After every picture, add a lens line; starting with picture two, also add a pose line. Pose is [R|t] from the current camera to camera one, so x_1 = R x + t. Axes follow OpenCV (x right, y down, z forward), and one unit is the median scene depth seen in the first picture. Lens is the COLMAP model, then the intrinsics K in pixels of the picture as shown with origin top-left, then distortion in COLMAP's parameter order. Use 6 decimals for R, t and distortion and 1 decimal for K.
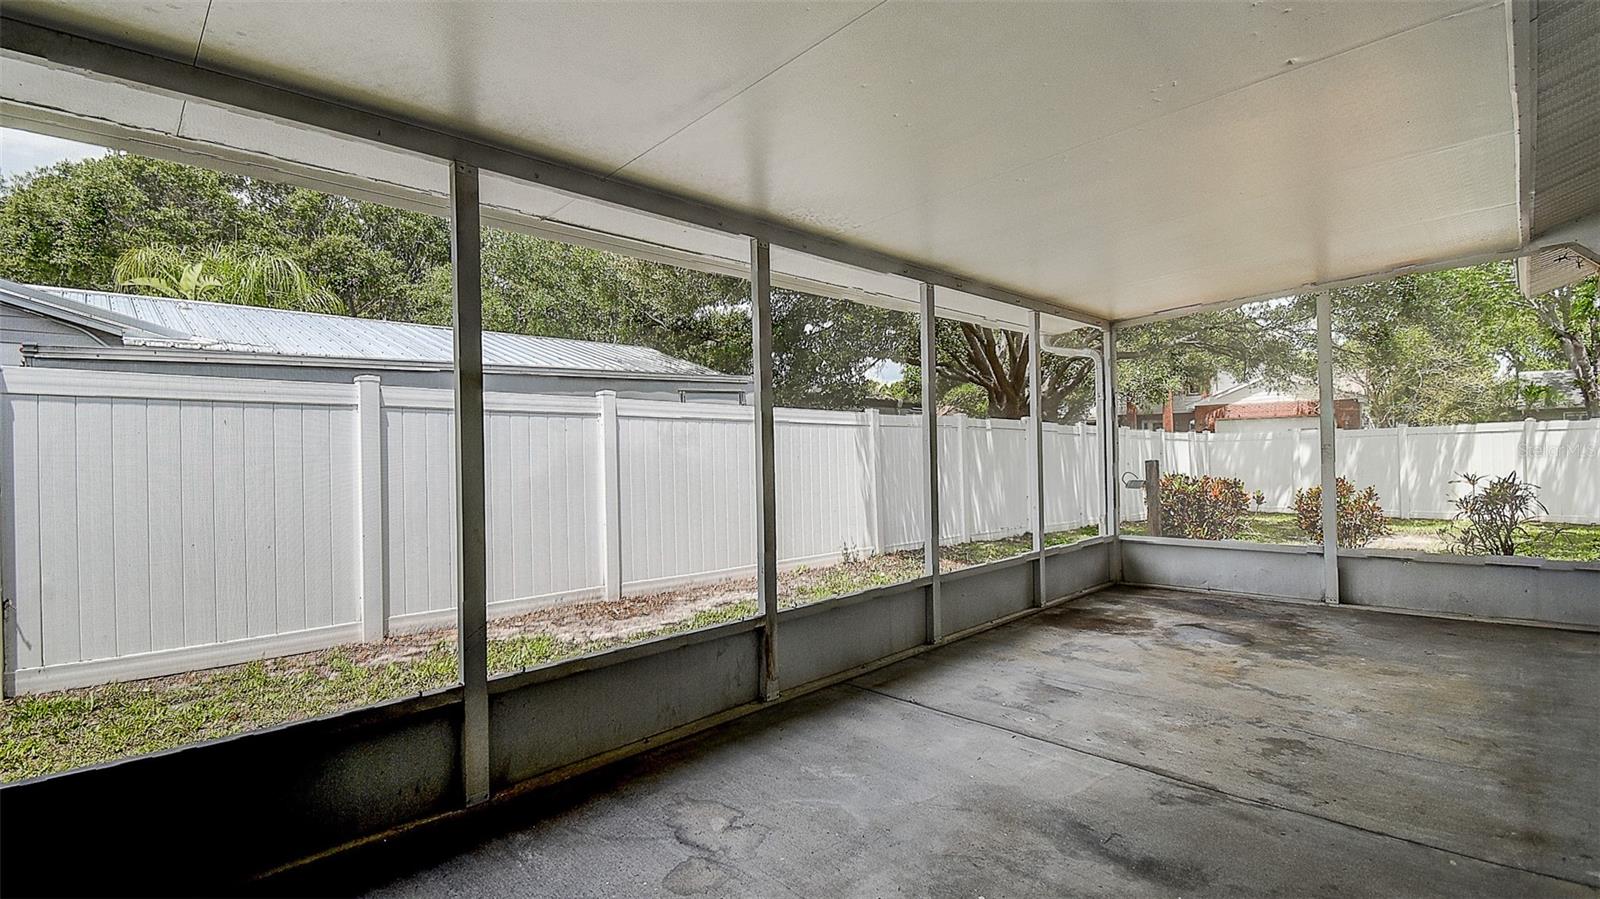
lens RADIAL K [[727.7, 0, 798.5], [0, 727.7, 447.1], [0, 0, 1]] dist [0.000767, -0.001192]
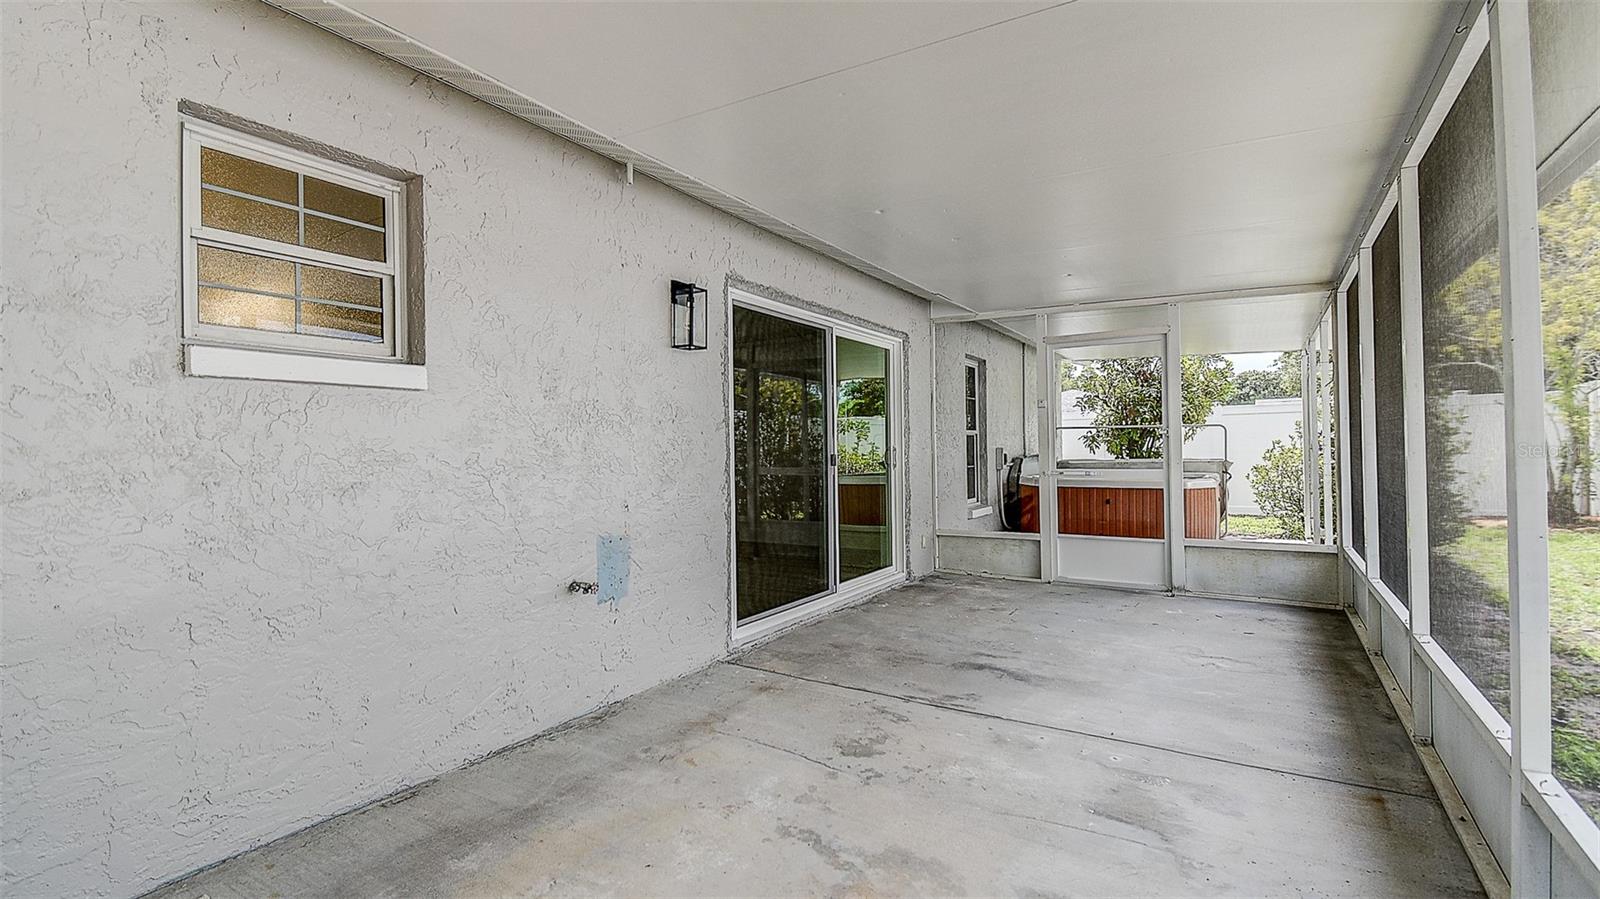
lens RADIAL K [[727.7, 0, 800.1], [0, 727.7, 443.0], [0, 0, 1]] dist [0.000767, -0.001192]
pose [[-0.971962, 0.032997, -0.232811, 0.924758], [0.034644, 0.999395, -0.002988, -0.007345], [0.232571, -0.010970, -0.972517, 1.866978]]
